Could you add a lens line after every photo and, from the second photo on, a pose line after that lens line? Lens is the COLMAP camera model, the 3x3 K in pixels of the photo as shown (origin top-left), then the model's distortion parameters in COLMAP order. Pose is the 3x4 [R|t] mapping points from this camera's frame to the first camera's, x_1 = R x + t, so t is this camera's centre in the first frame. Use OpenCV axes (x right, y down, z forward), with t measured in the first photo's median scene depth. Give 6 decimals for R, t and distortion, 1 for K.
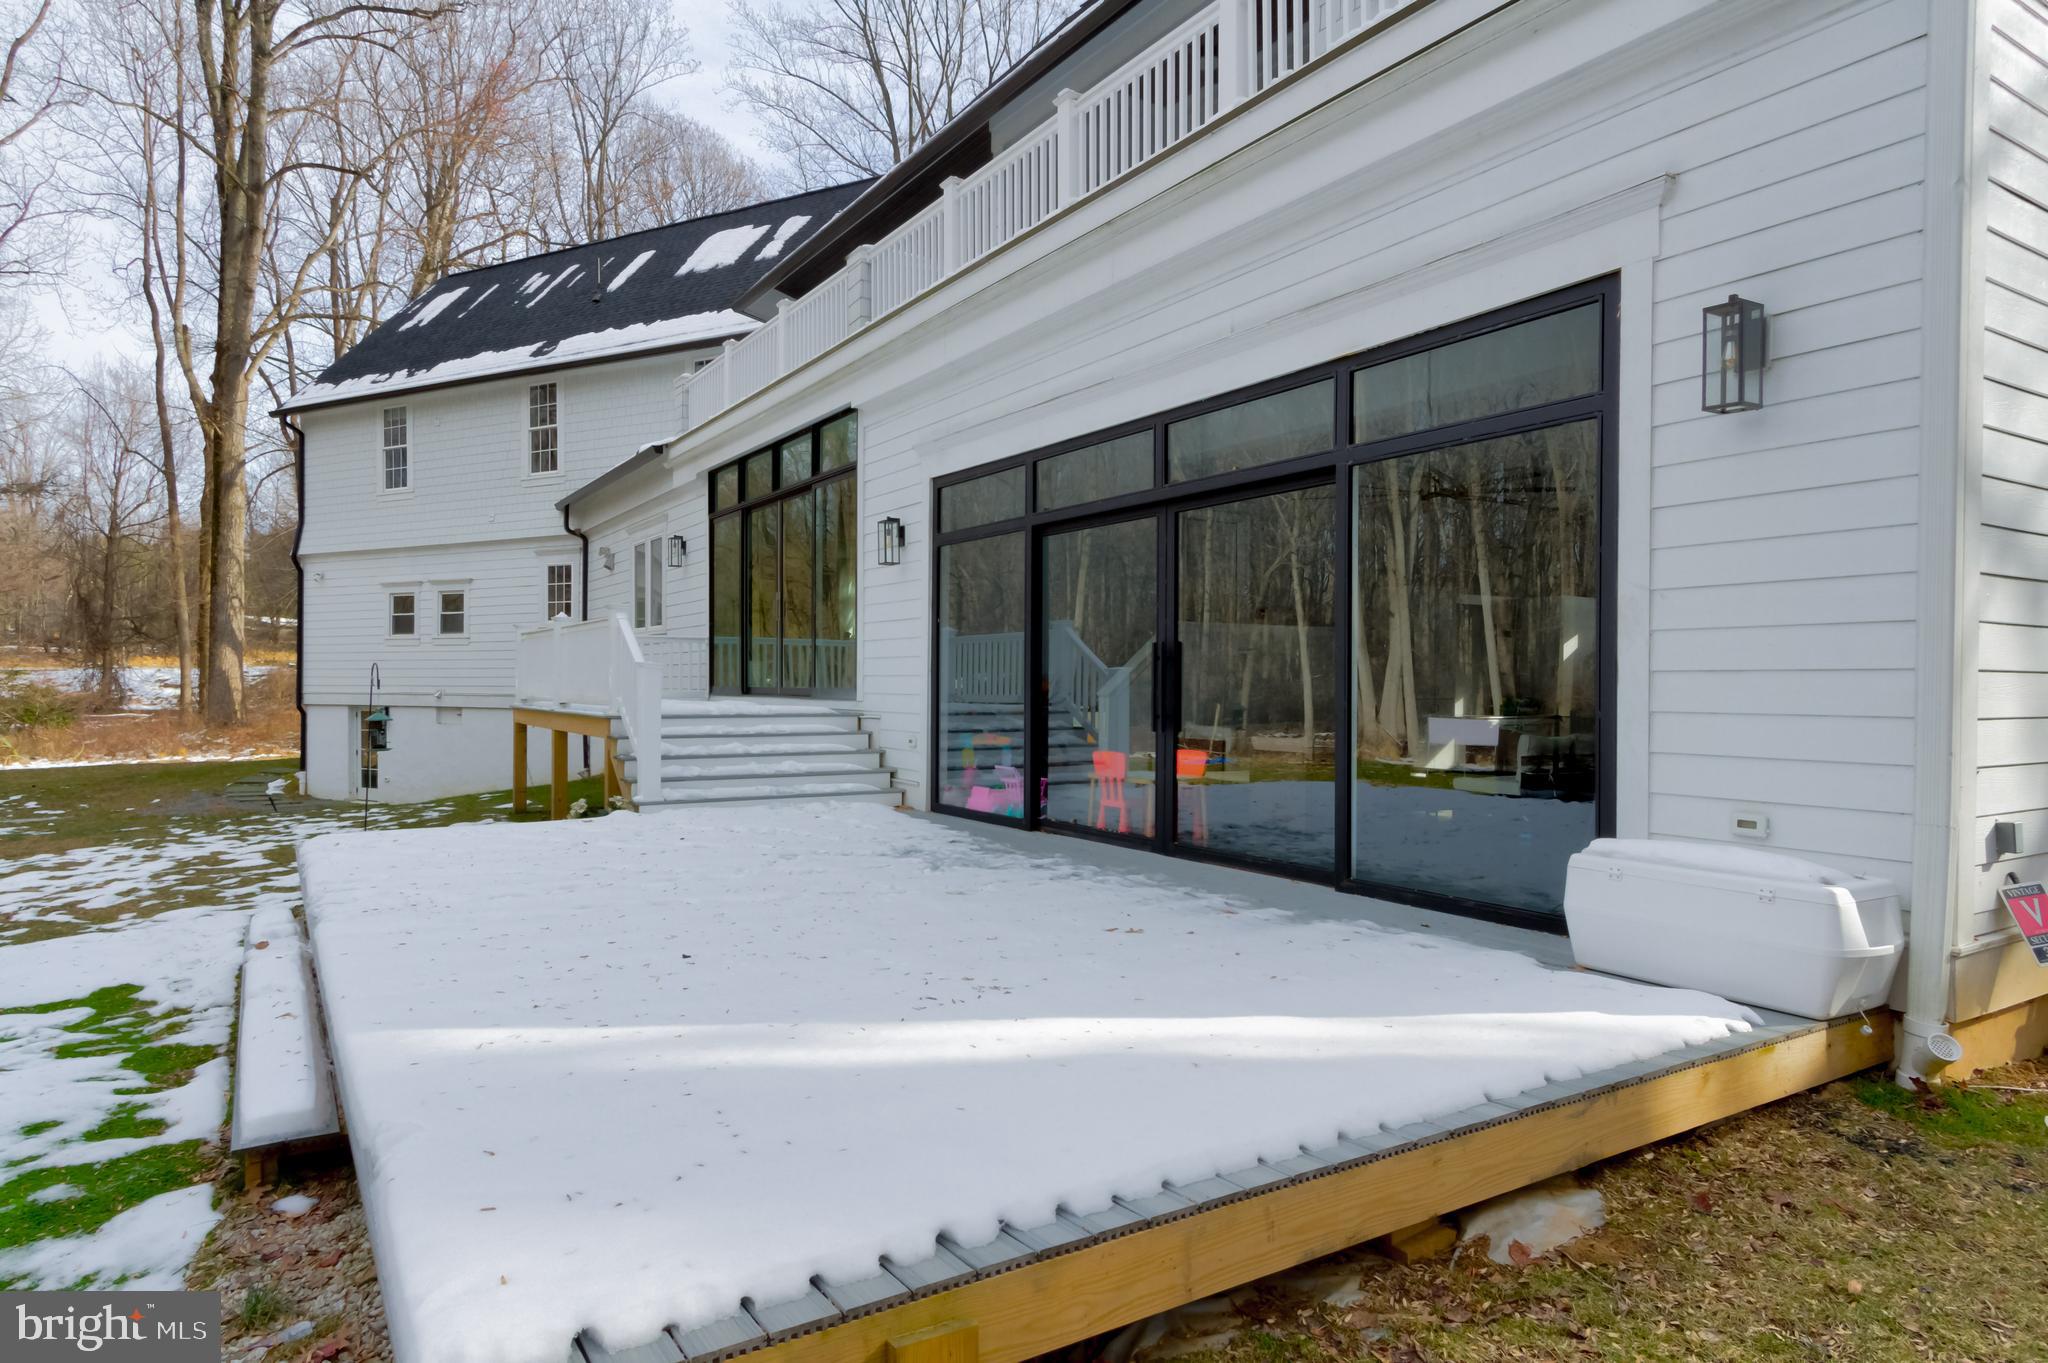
lens RADIAL K [[1195.9, 0, 1024.0], [0, 1195.9, 681.5], [0, 0, 1]] dist [0.004107, 0.001663]
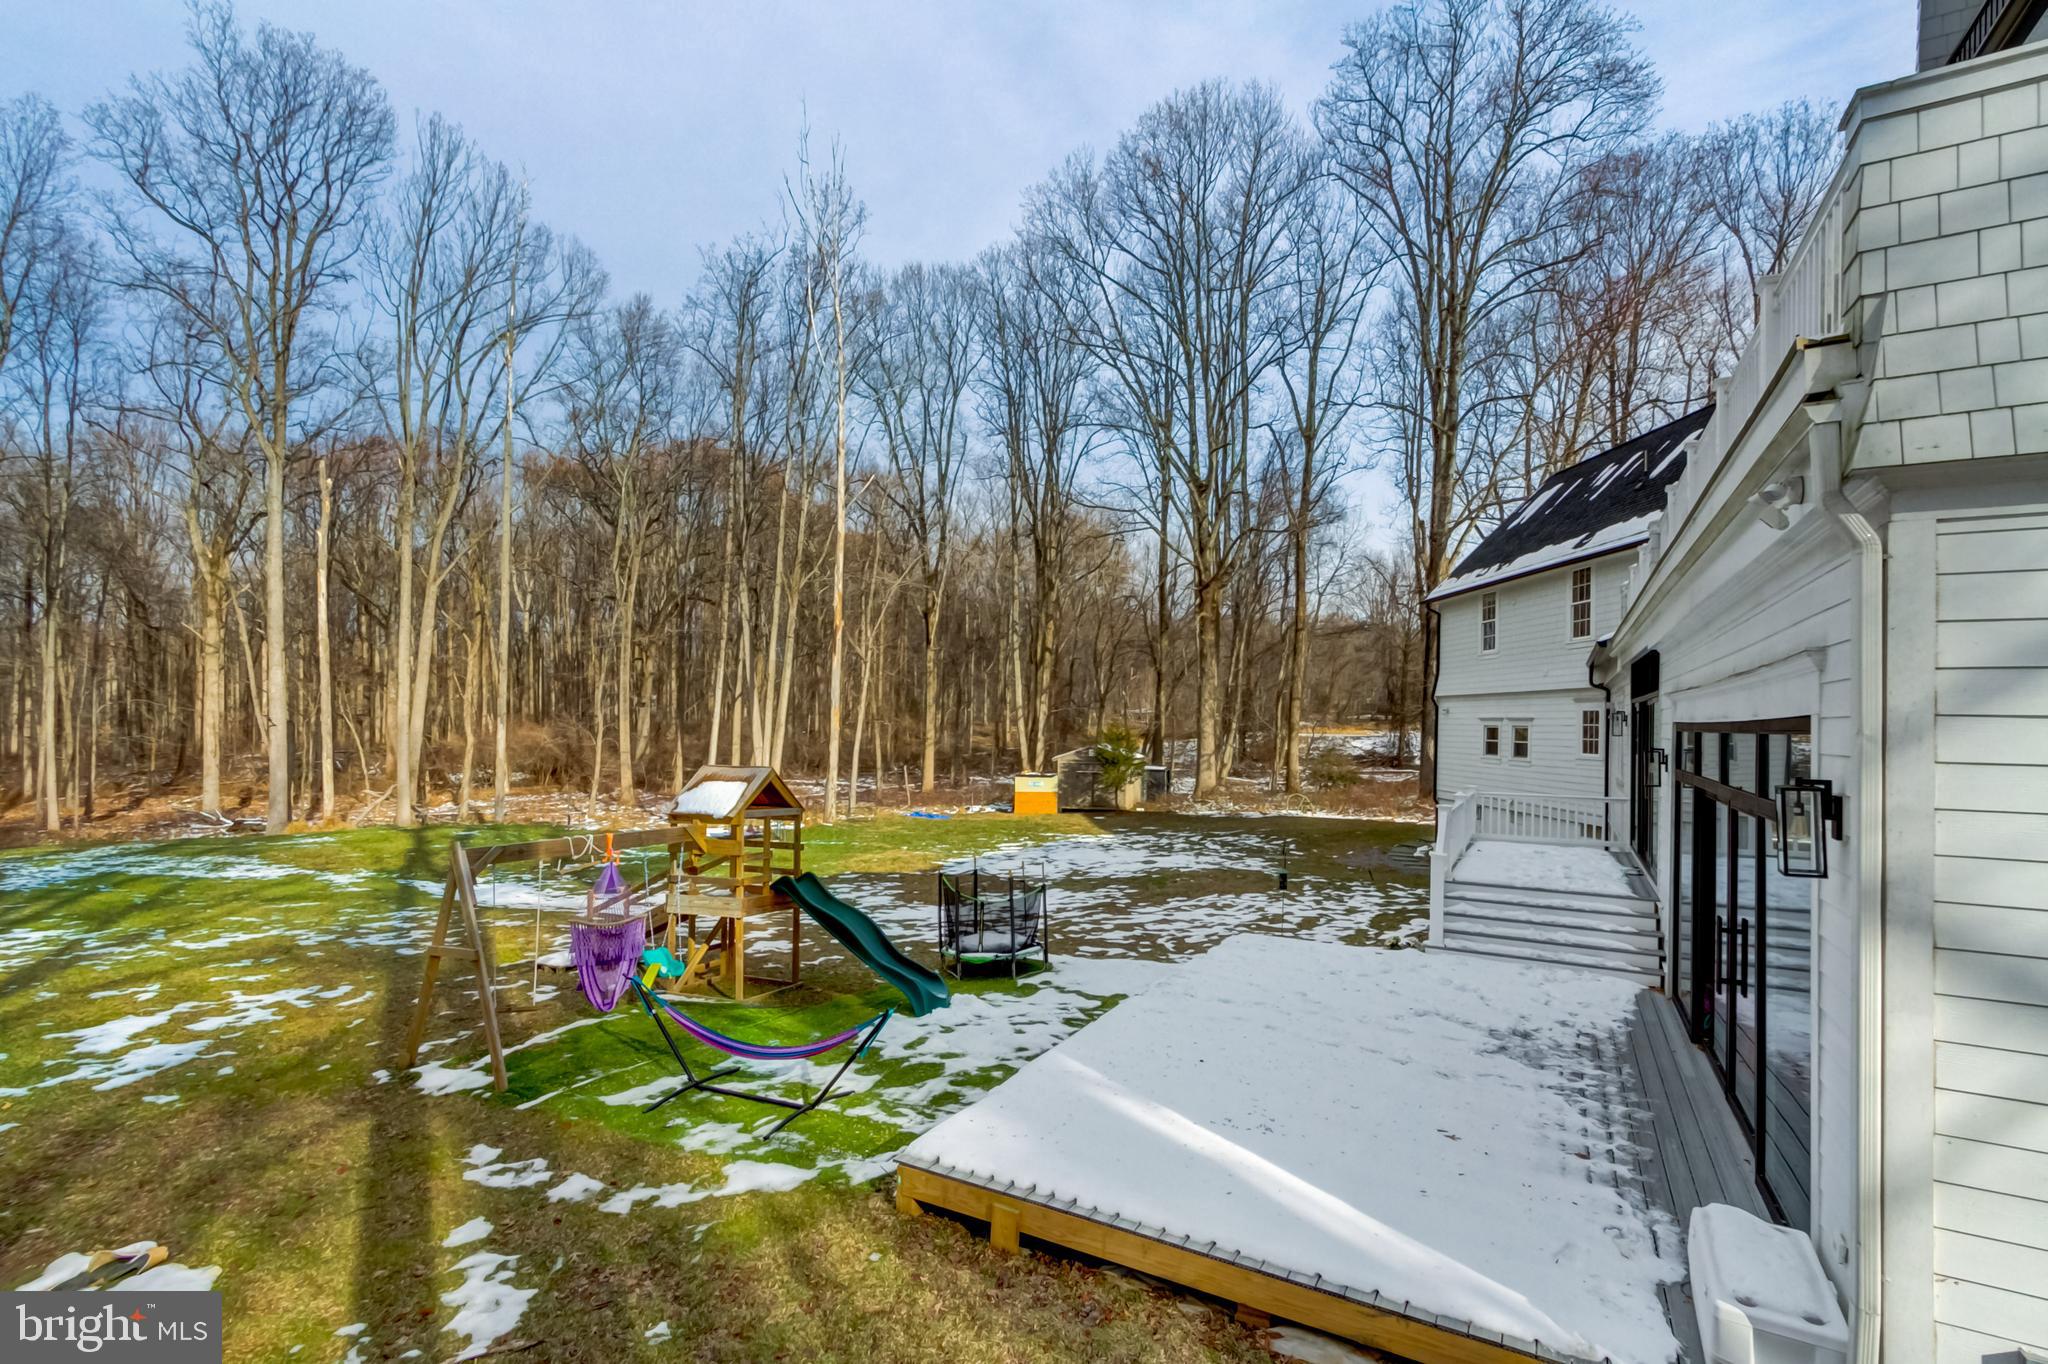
lens RADIAL K [[952.2, 0, 1017.9], [0, 952.2, 707.8], [0, 0, 1]] dist [0.001250, 0.000018]
pose [[0.482143, -0.006438, -0.876069, 0.192734], [-0.019101, 0.999658, -0.017858, -0.065880], [0.875884, 0.025344, 0.481855, -0.019814]]
